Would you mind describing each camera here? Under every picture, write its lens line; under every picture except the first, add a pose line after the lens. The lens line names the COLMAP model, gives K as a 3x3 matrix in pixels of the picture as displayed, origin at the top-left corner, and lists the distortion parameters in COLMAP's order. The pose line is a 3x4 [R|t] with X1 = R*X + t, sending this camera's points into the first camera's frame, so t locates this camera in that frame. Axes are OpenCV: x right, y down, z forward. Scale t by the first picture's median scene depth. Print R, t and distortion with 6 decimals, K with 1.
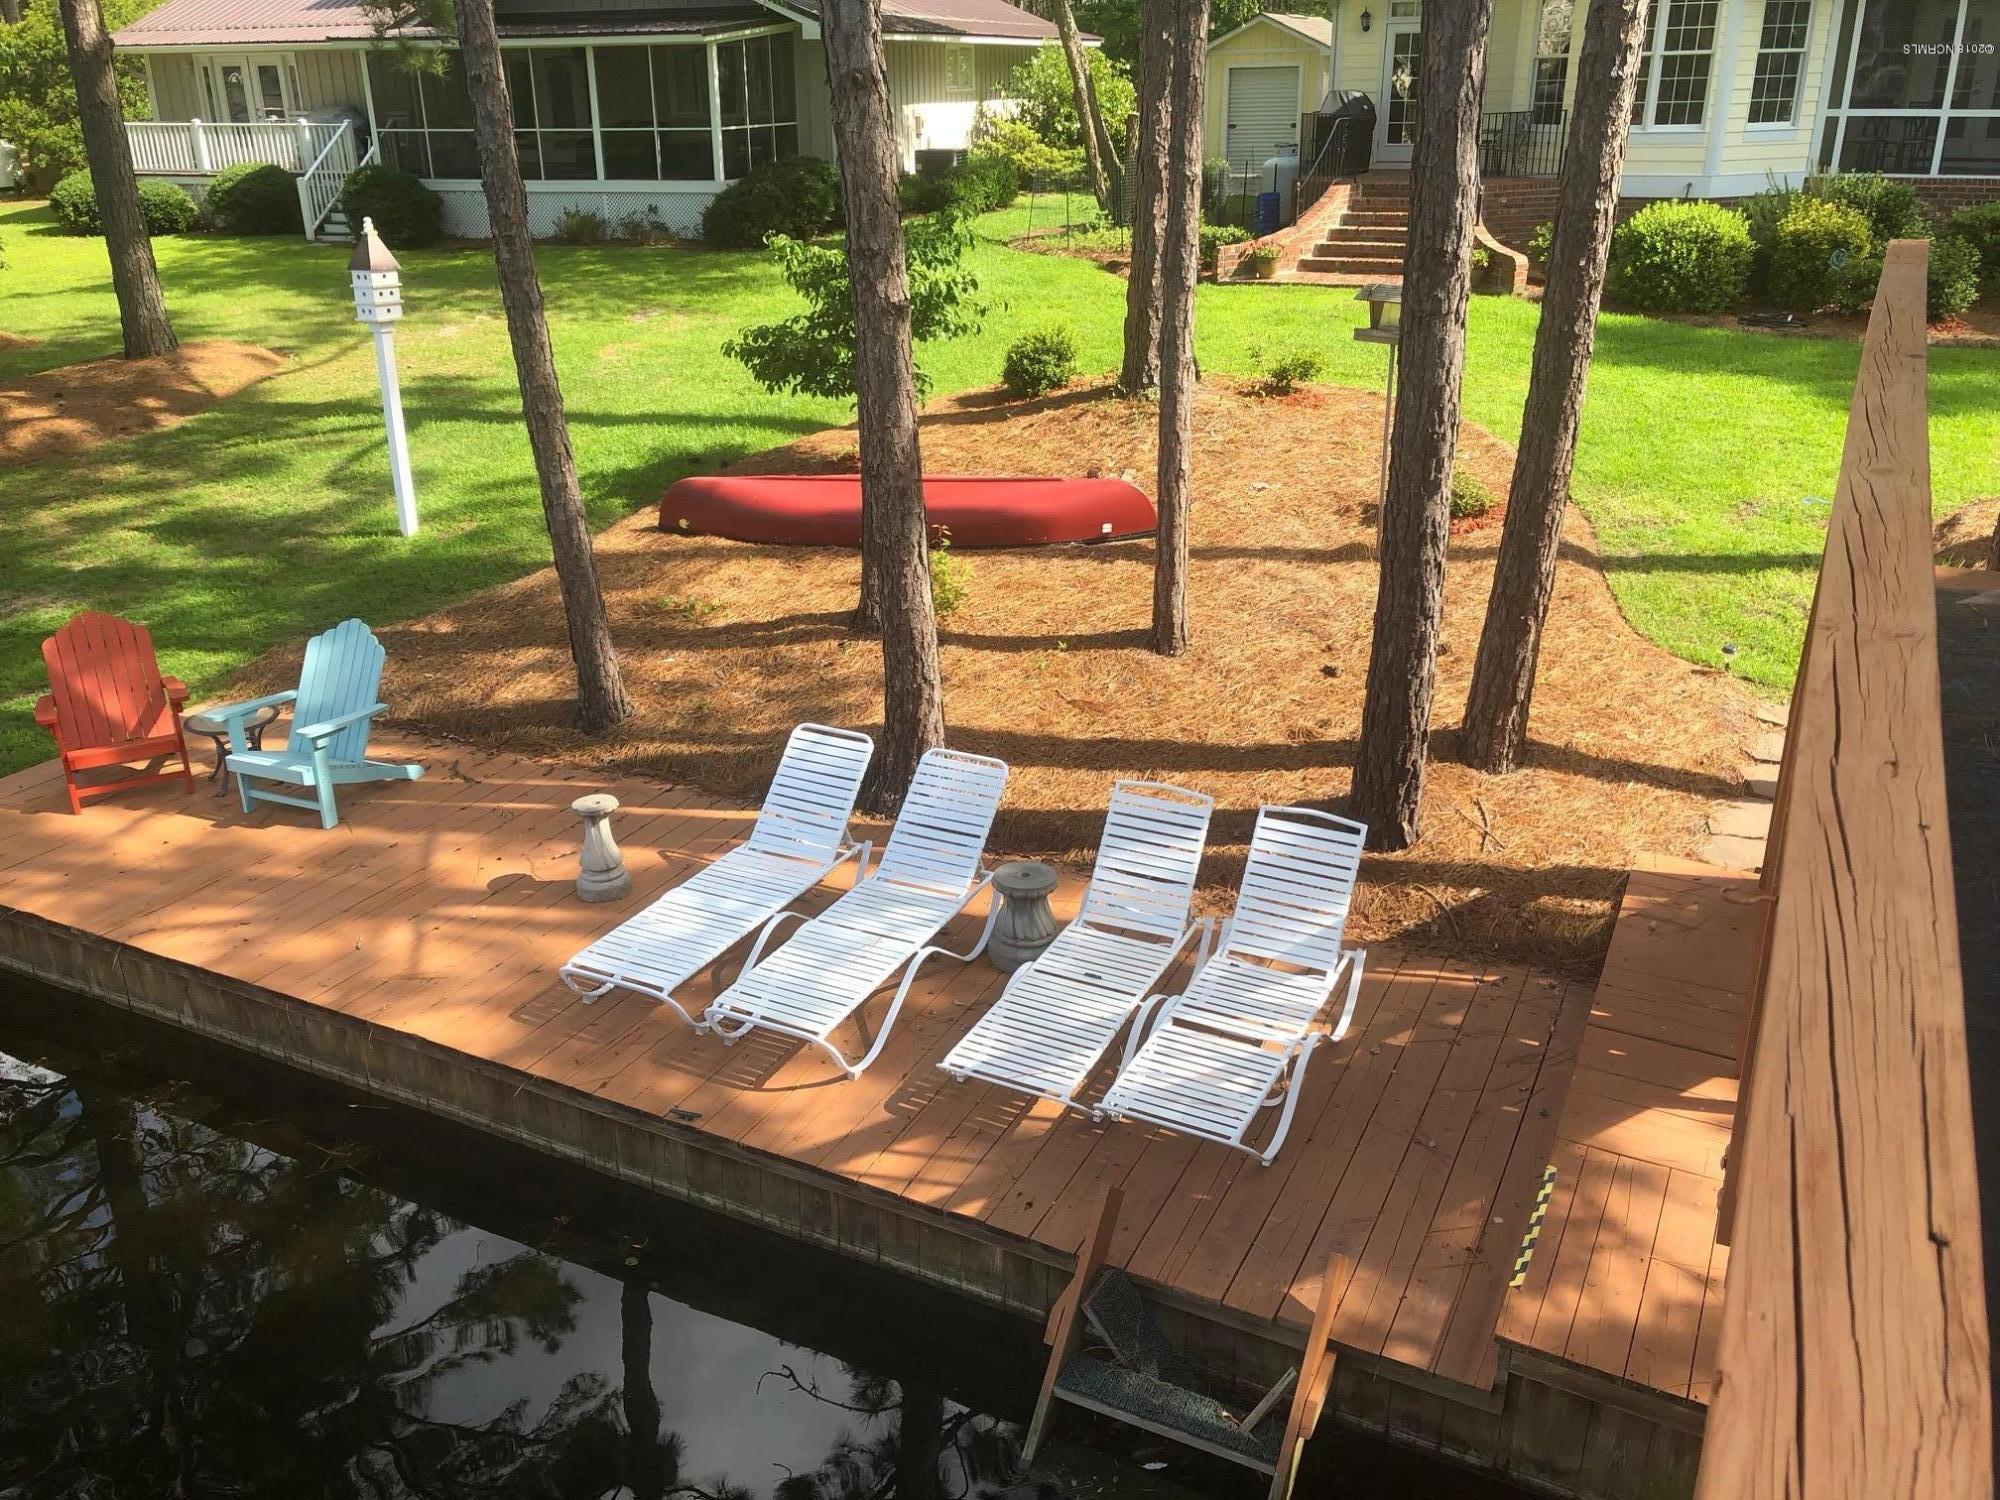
lens RADIAL K [[1594.4, 0, 1000.0], [0, 1594.4, 750.0], [0, 0, 1]] dist [0.015974, 0.002052]
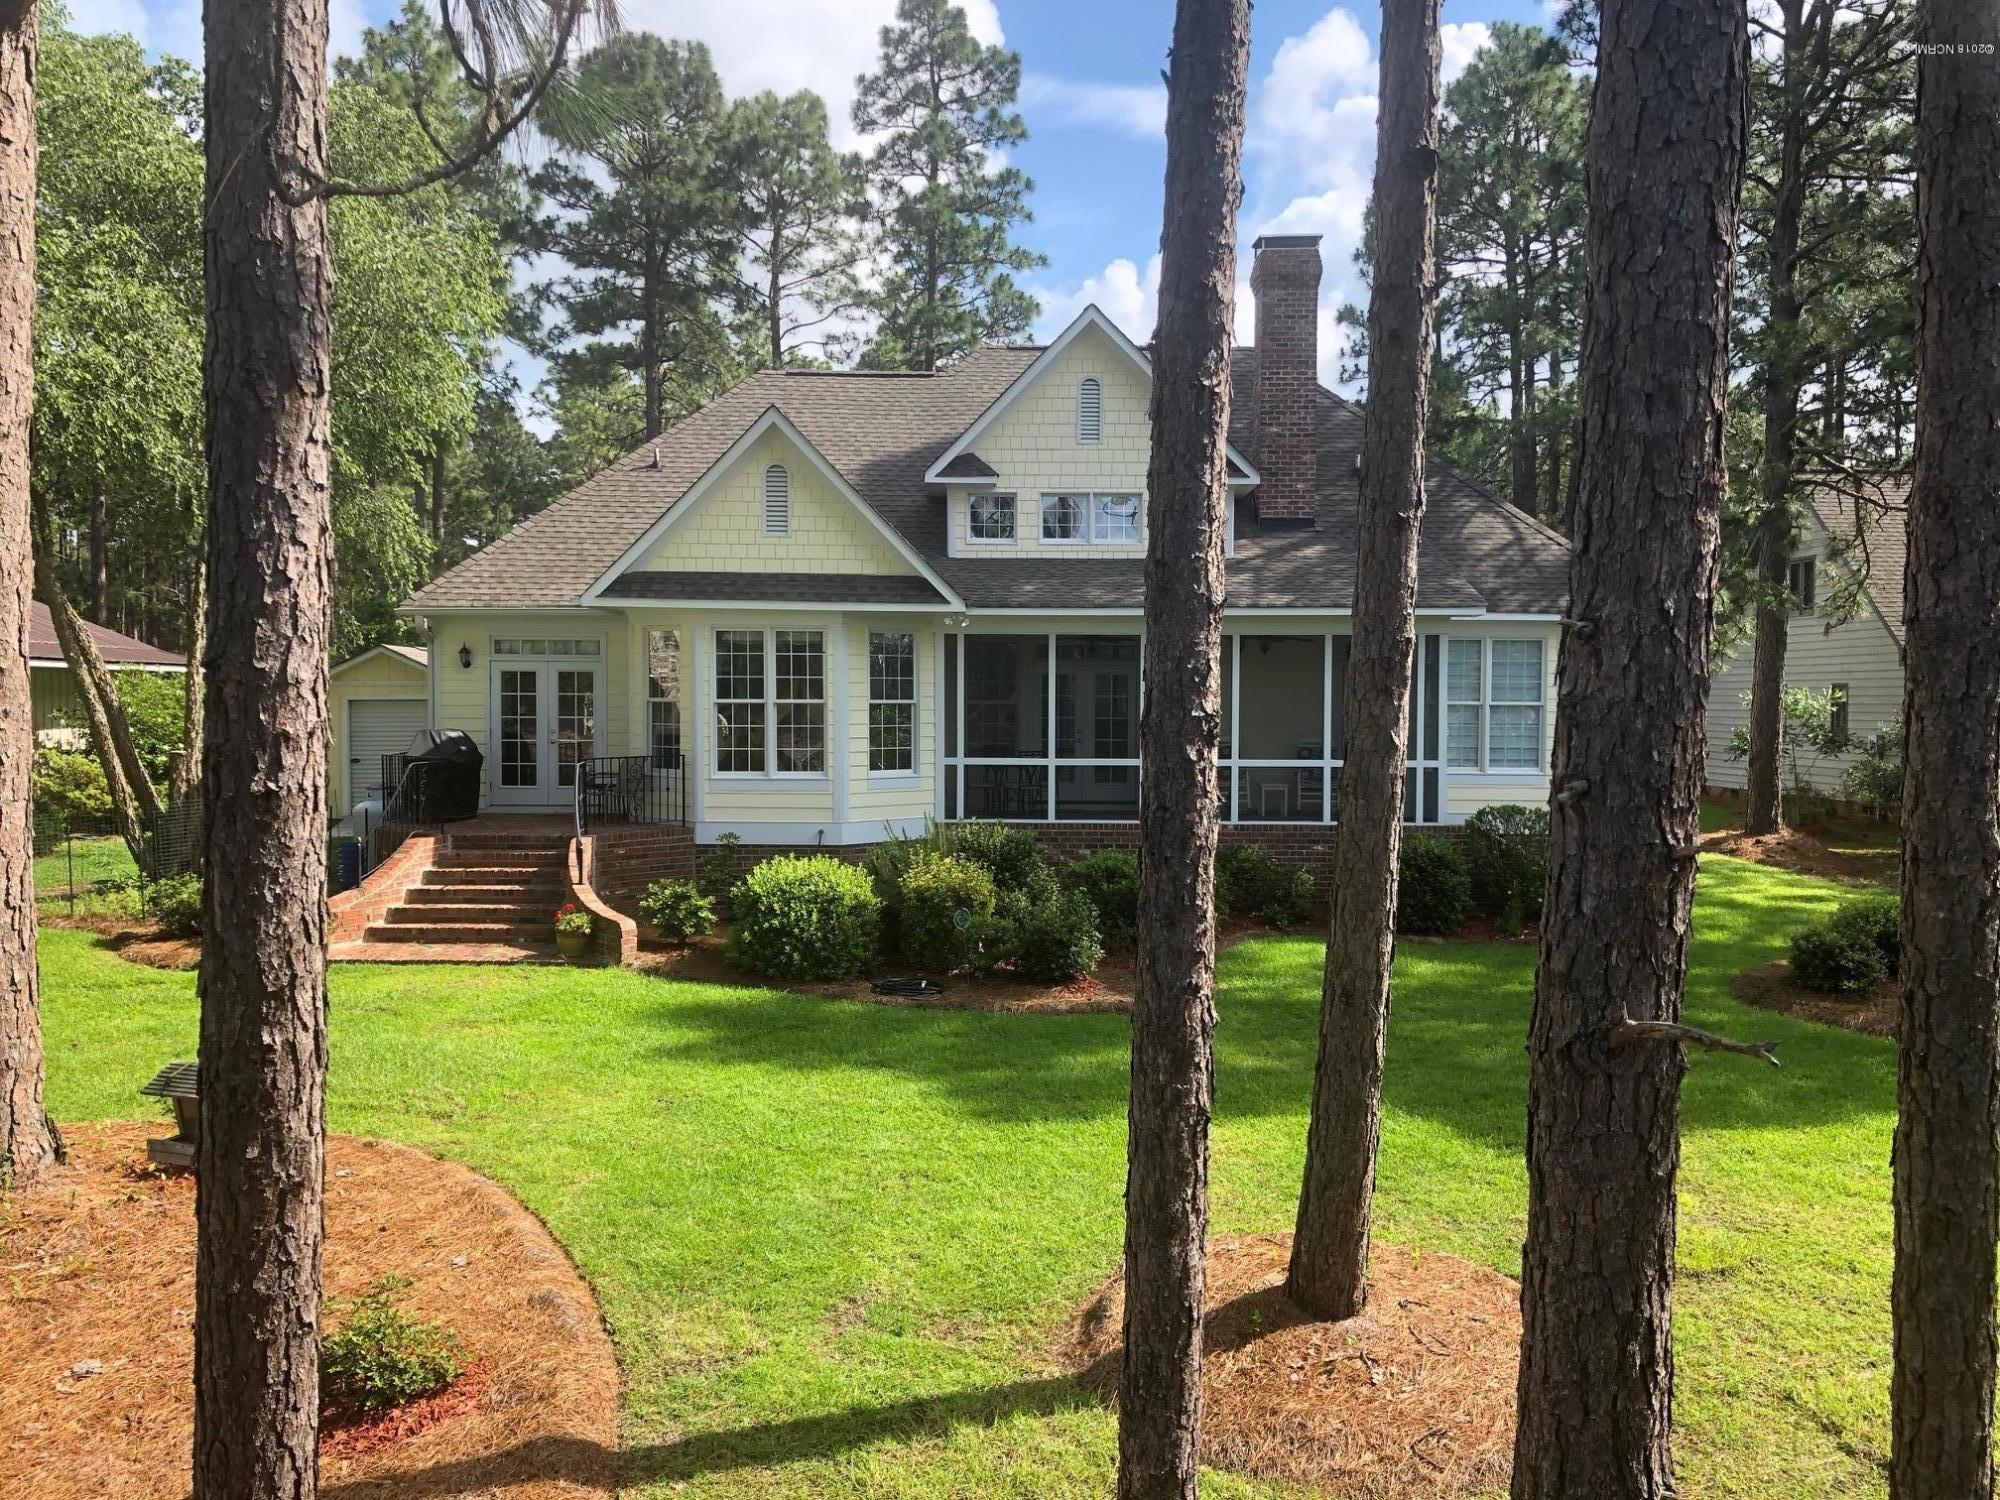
lens RADIAL K [[1594.4, 0, 1000.0], [0, 1594.4, 750.0], [0, 0, 1]] dist [0.015974, 0.002052]
pose [[0.902635, 0.006128, 0.430362, 0.142048], [0.149397, 0.933269, -0.326633, -0.090220], [-0.403645, 0.359125, 0.841486, 0.186426]]
